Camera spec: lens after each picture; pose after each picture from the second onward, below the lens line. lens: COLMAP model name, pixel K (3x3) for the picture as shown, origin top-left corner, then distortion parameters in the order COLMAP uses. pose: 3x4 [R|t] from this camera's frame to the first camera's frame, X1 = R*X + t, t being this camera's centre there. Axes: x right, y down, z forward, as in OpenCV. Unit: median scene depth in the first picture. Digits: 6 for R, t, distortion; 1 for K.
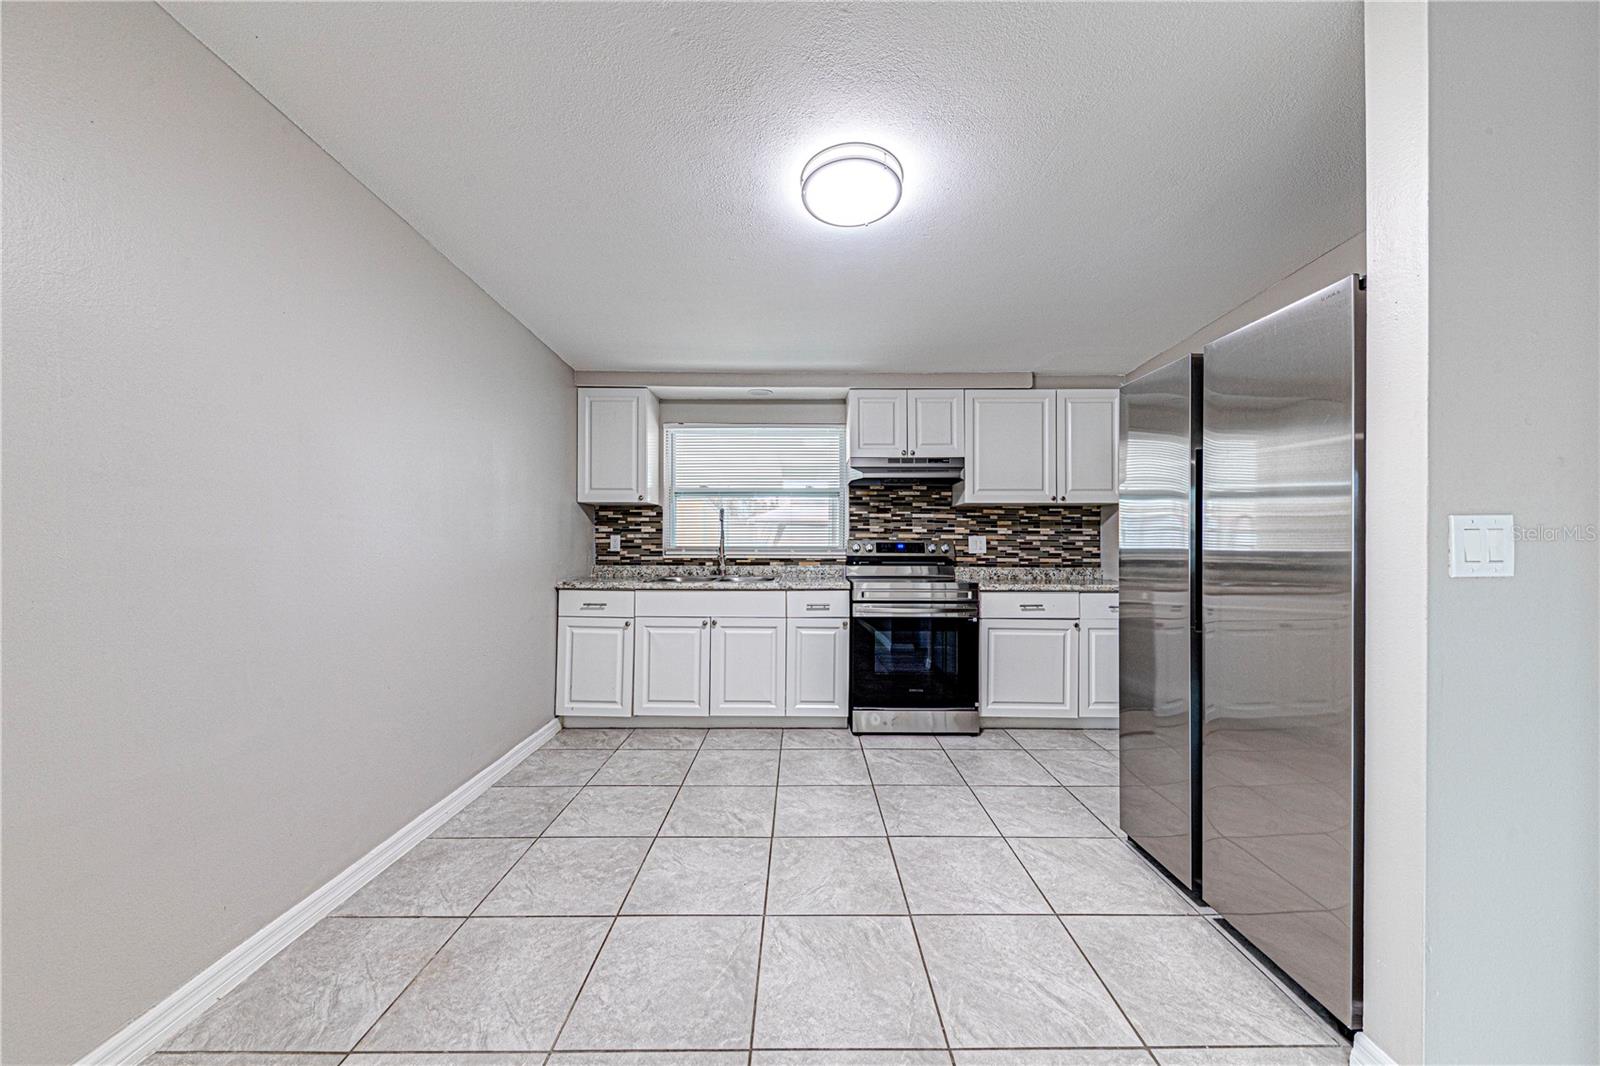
lens RADIAL K [[562.0, 0, 815.7], [0, 562.0, 535.2], [0, 0, 1]] dist [0.004711, -0.002242]
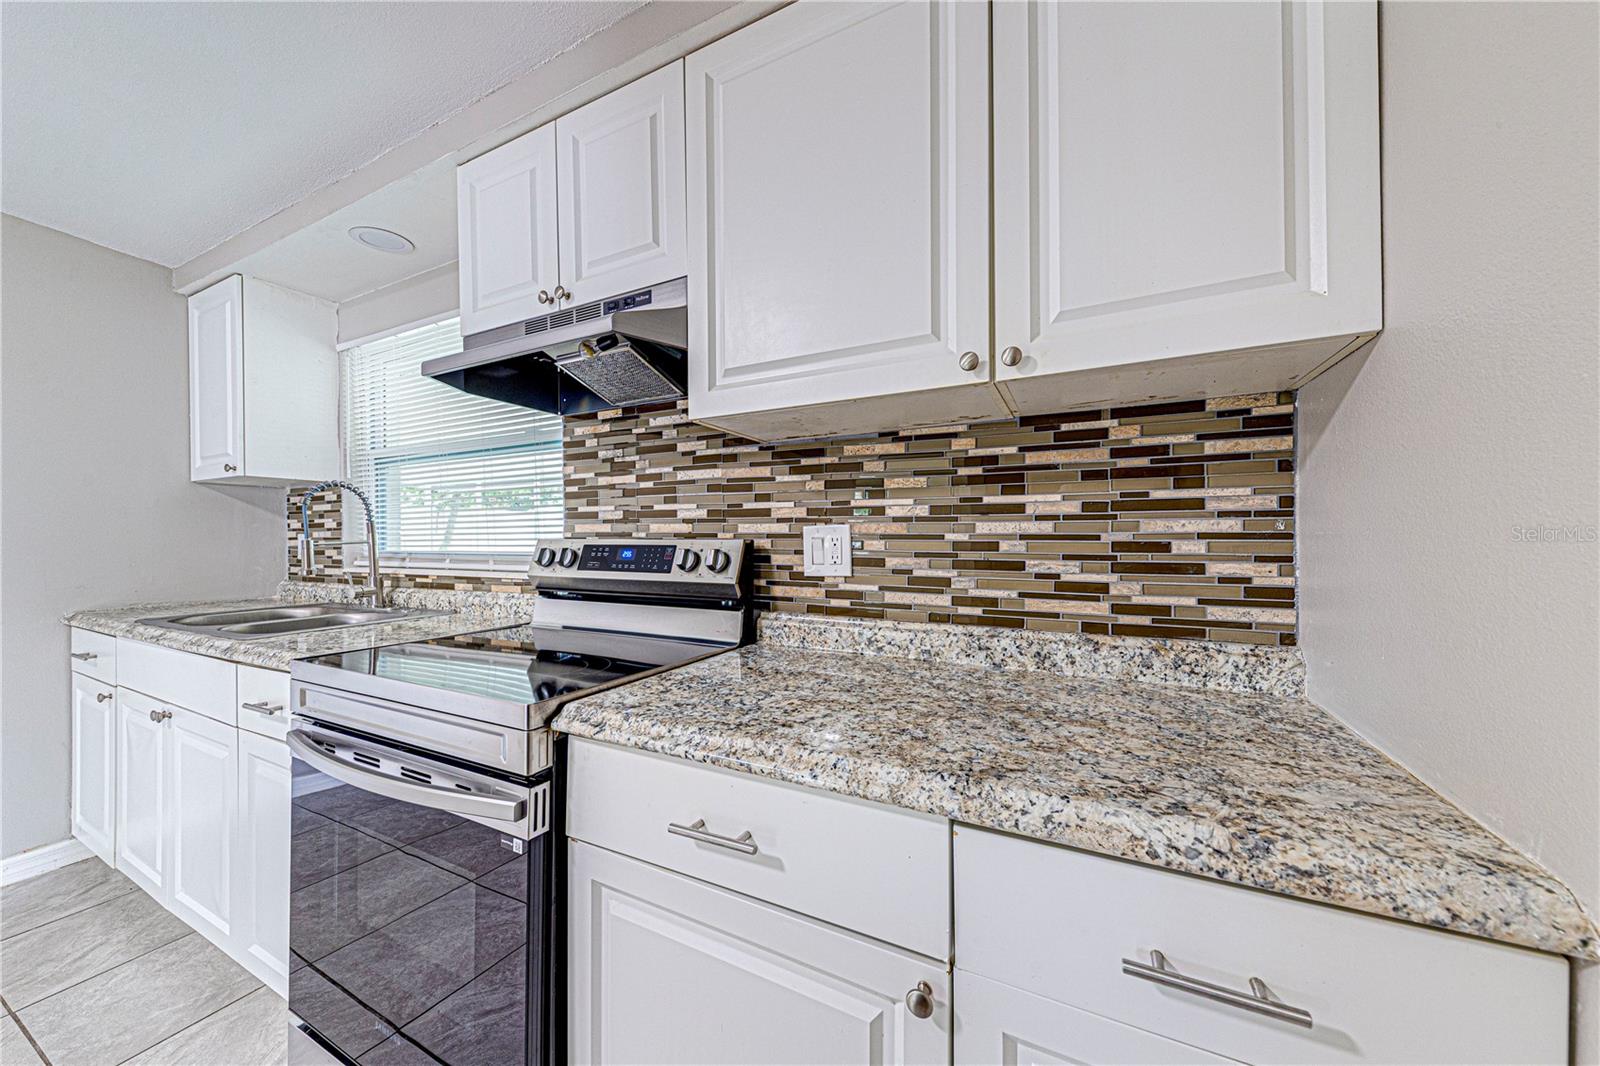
lens RADIAL K [[562.0, 0, 809.8], [0, 562.0, 538.8], [0, 0, 1]] dist [0.004711, -0.002242]
pose [[0.884728, -0.006589, -0.466062, 0.442610], [0.013982, 0.999825, 0.012406, 0.005718], [0.465898, -0.017492, 0.884665, 0.703440]]
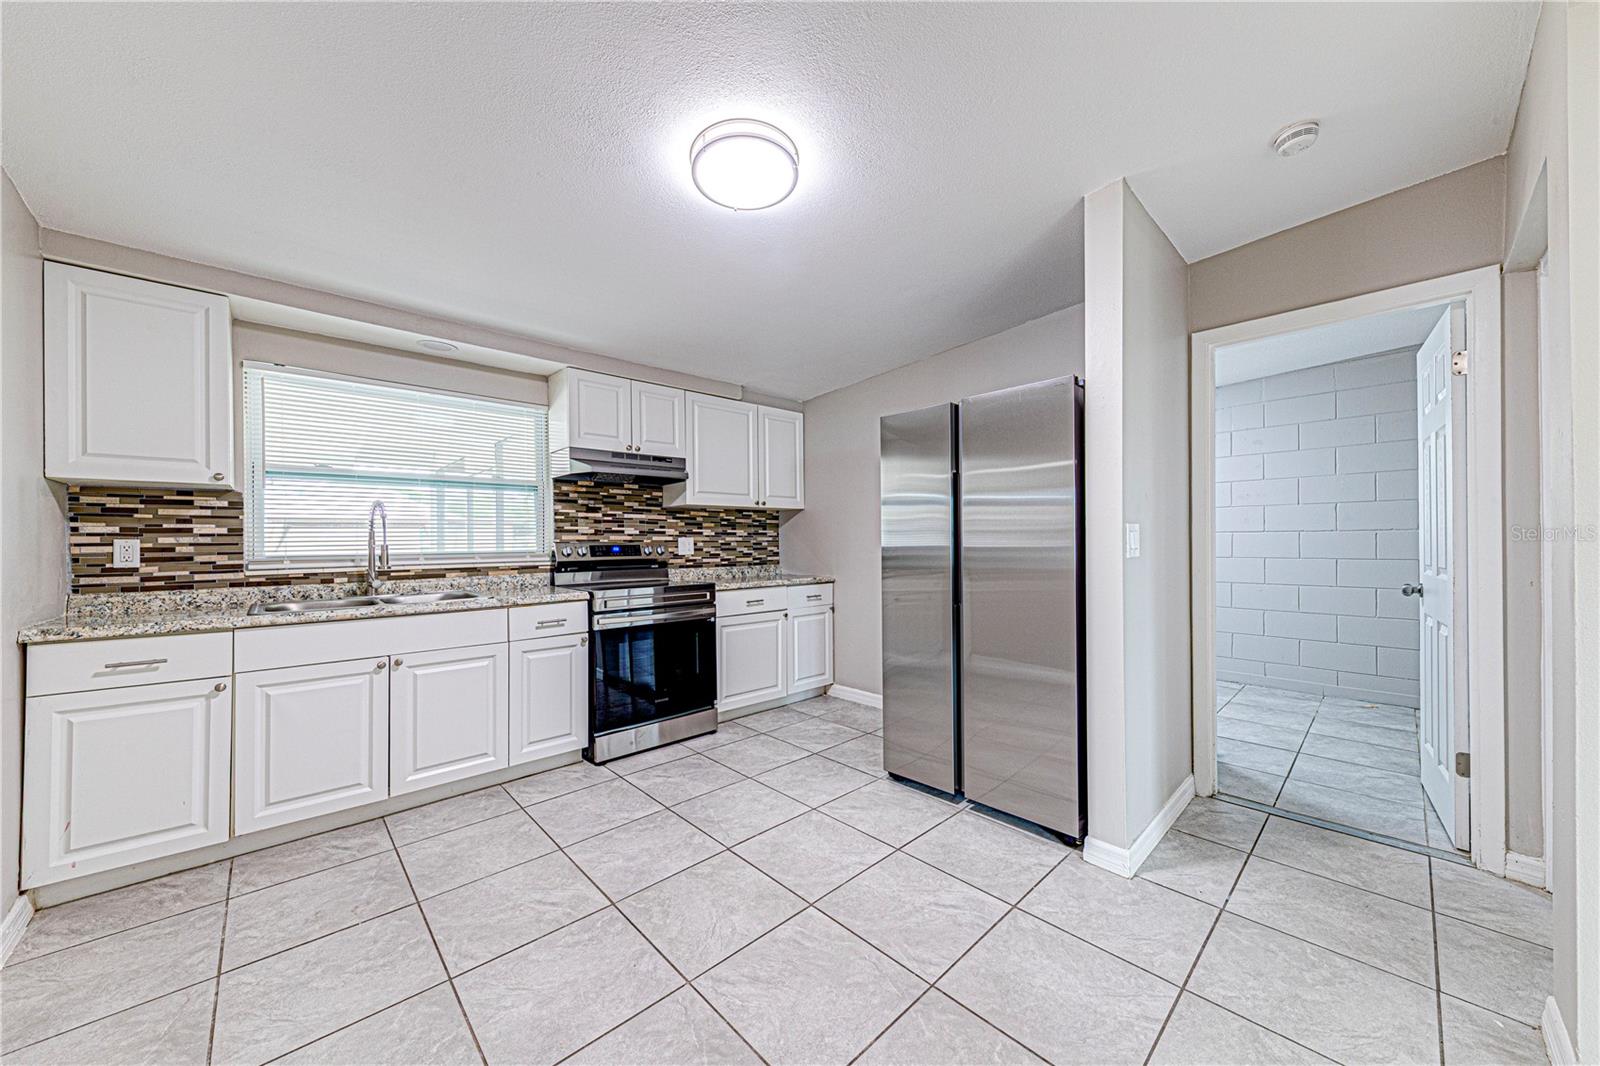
lens RADIAL K [[562.0, 0, 811.8], [0, 562.0, 538.0], [0, 0, 1]] dist [0.004711, -0.002242]
pose [[0.728504, -0.005768, 0.685018, -0.241599], [0.004842, 0.999983, 0.003272, 0.000301], [-0.685025, 0.000933, 0.728519, 0.112680]]
